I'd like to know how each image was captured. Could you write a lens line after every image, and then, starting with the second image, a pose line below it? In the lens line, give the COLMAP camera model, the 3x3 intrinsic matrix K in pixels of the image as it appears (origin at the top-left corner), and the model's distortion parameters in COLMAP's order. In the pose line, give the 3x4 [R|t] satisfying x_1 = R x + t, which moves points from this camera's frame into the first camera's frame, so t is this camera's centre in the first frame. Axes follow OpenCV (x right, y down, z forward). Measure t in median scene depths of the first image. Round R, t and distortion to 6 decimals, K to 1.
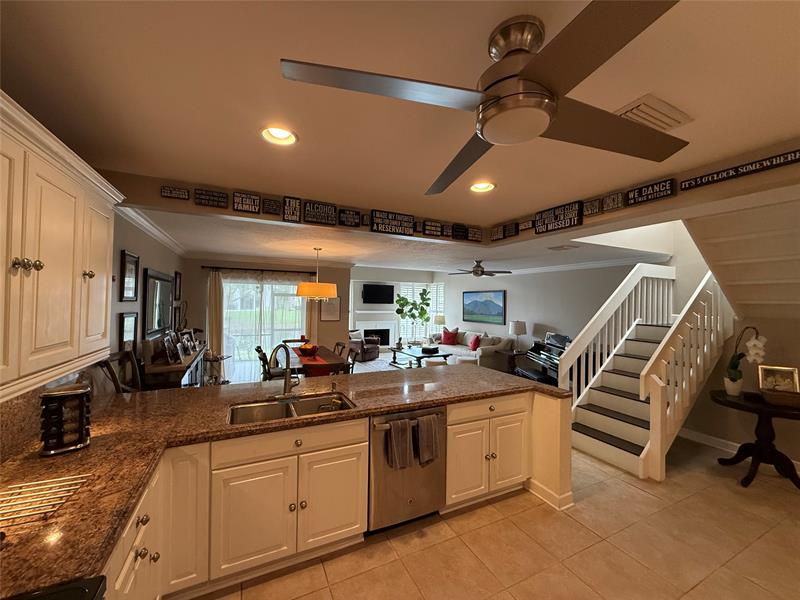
lens RADIAL K [[316.9, 0, 396.5], [0, 316.9, 299.9], [0, 0, 1]] dist [0.002091, 0.000361]
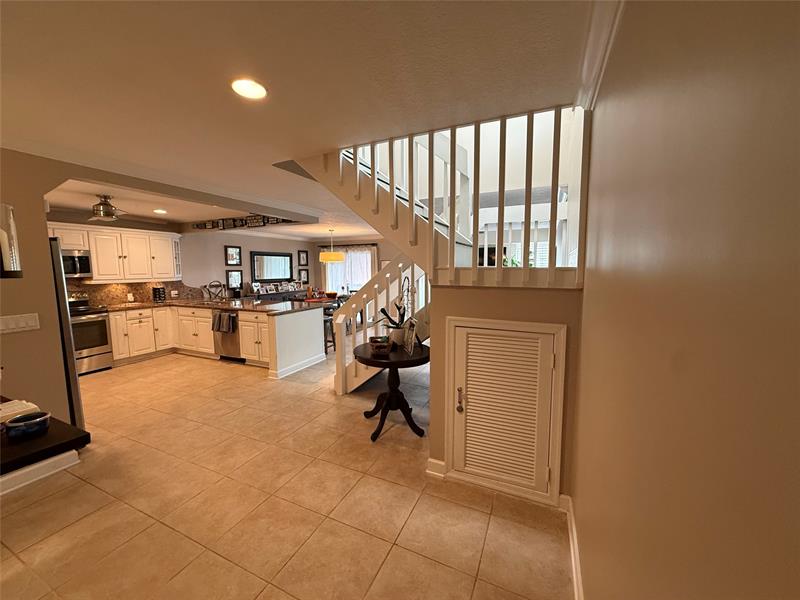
lens RADIAL K [[316.9, 0, 400.1], [0, 316.9, 298.2], [0, 0, 1]] dist [0.002091, 0.000361]
pose [[0.636834, 0.050905, -0.769318, 2.589844], [0.024289, 0.995998, 0.086010, 0.101766], [0.770618, -0.073460, 0.633049, 0.538341]]
